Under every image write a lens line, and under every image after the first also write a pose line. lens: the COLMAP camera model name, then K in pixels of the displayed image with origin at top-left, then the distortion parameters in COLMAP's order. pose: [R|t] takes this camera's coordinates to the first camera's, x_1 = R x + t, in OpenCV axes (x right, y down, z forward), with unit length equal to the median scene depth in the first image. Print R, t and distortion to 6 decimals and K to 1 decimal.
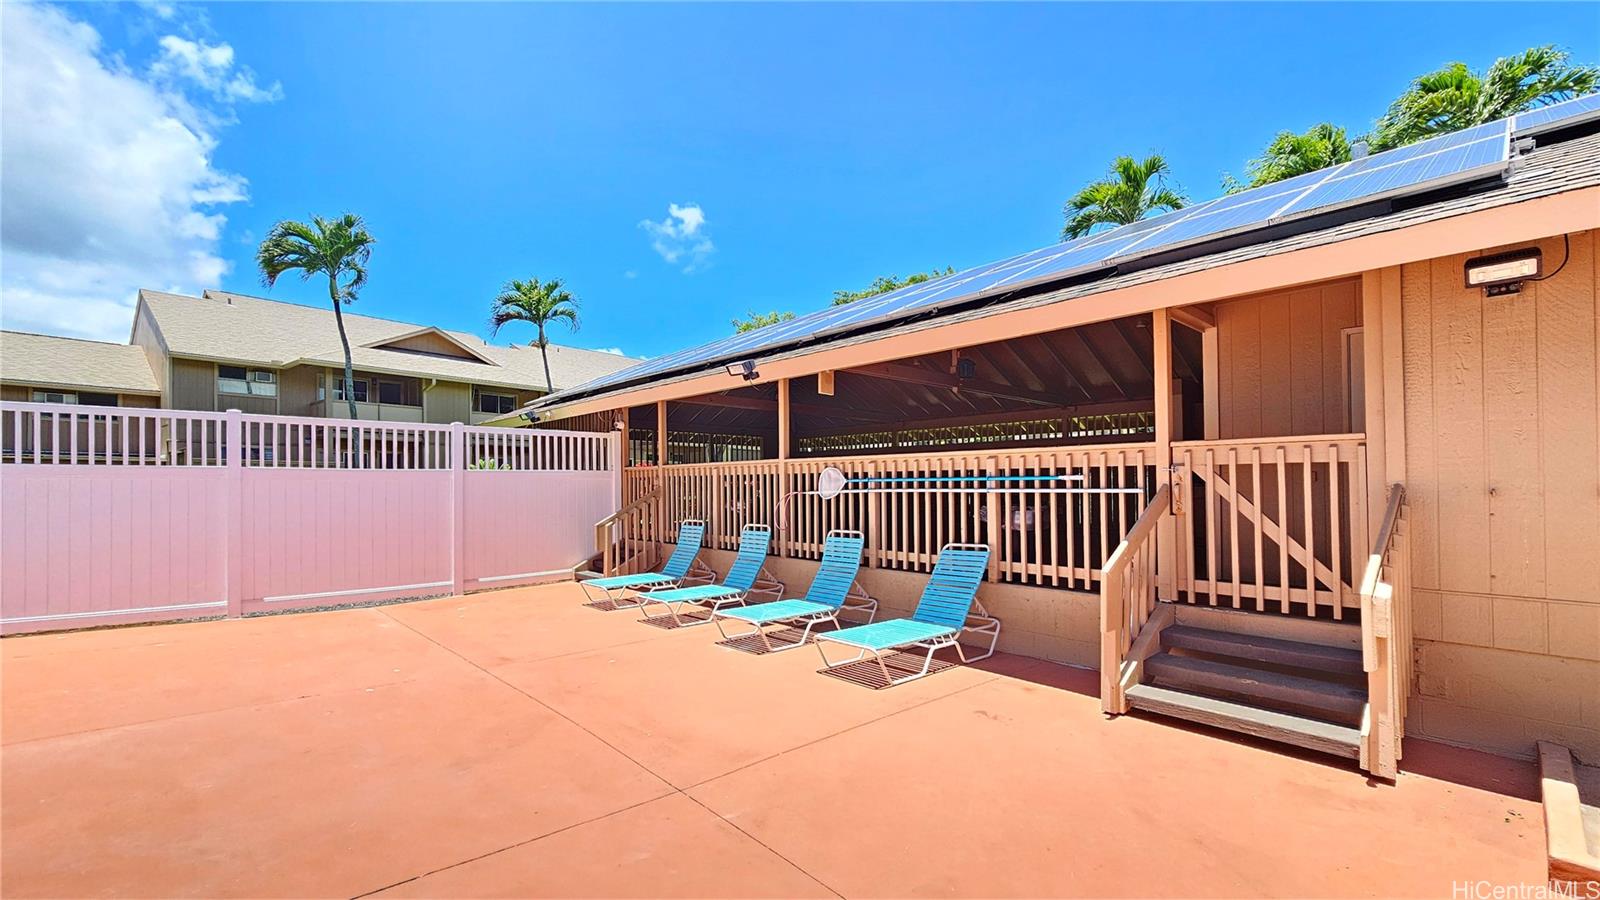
lens RADIAL K [[654.4, 0, 822.0], [0, 654.4, 451.7], [0, 0, 1]] dist [0.000753, 0.000204]
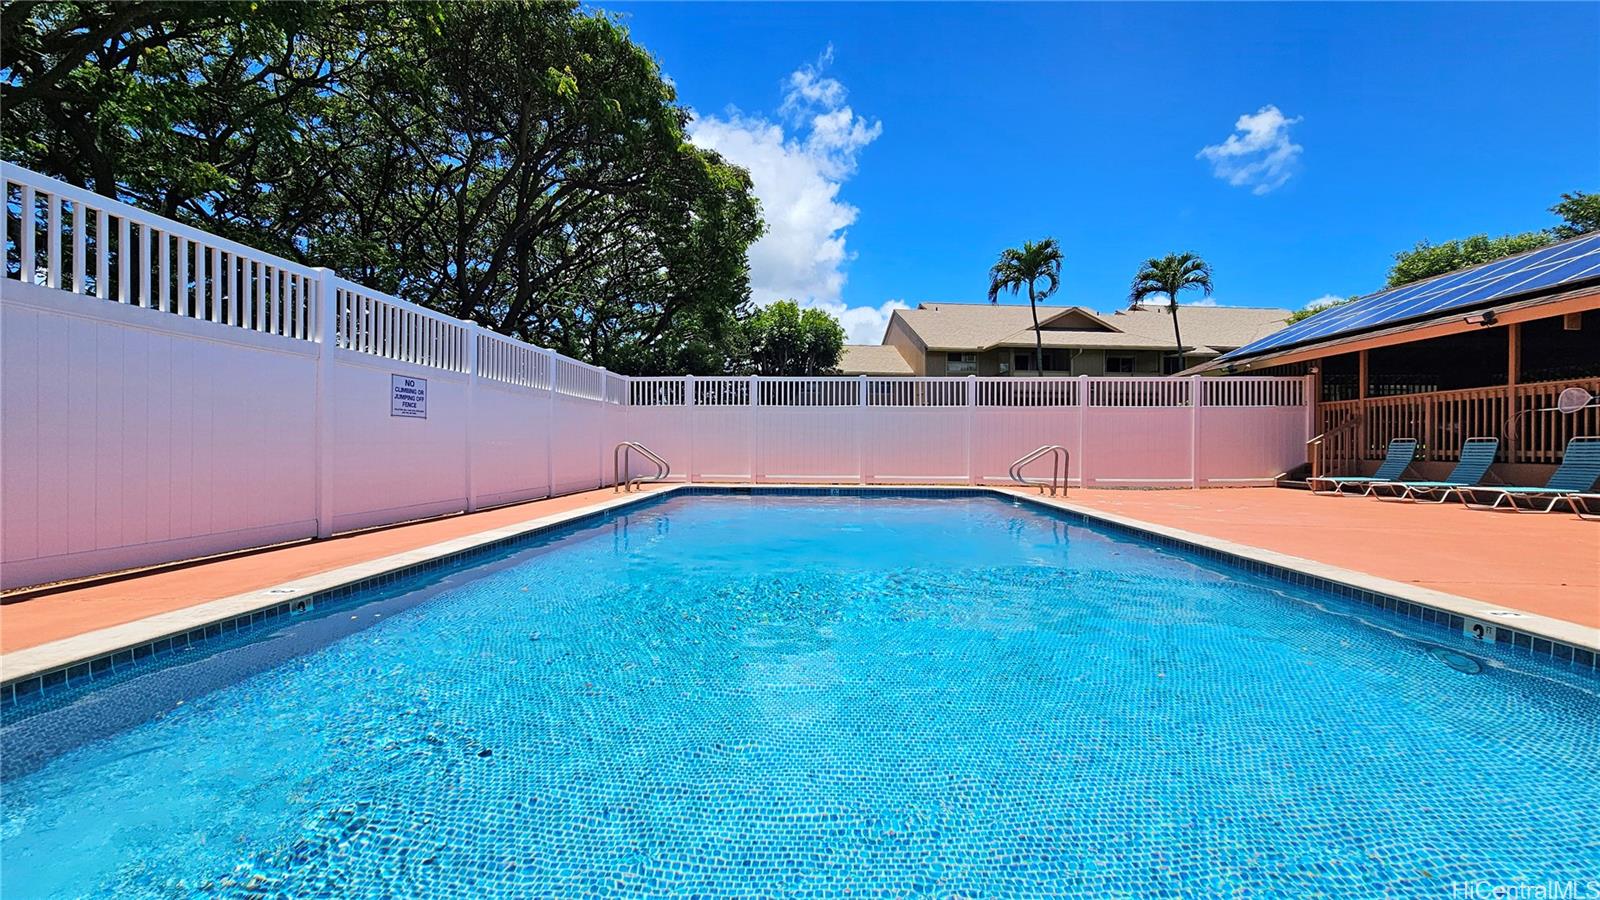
lens RADIAL K [[696.3, 0, 802.0], [0, 696.3, 446.4], [0, 0, 1]] dist [0.003033, 0.000811]
pose [[0.721607, 0.001986, -0.692300, -0.059167], [0.029824, 0.998978, 0.033952, 0.022619], [0.691660, -0.045147, 0.720810, -0.469527]]
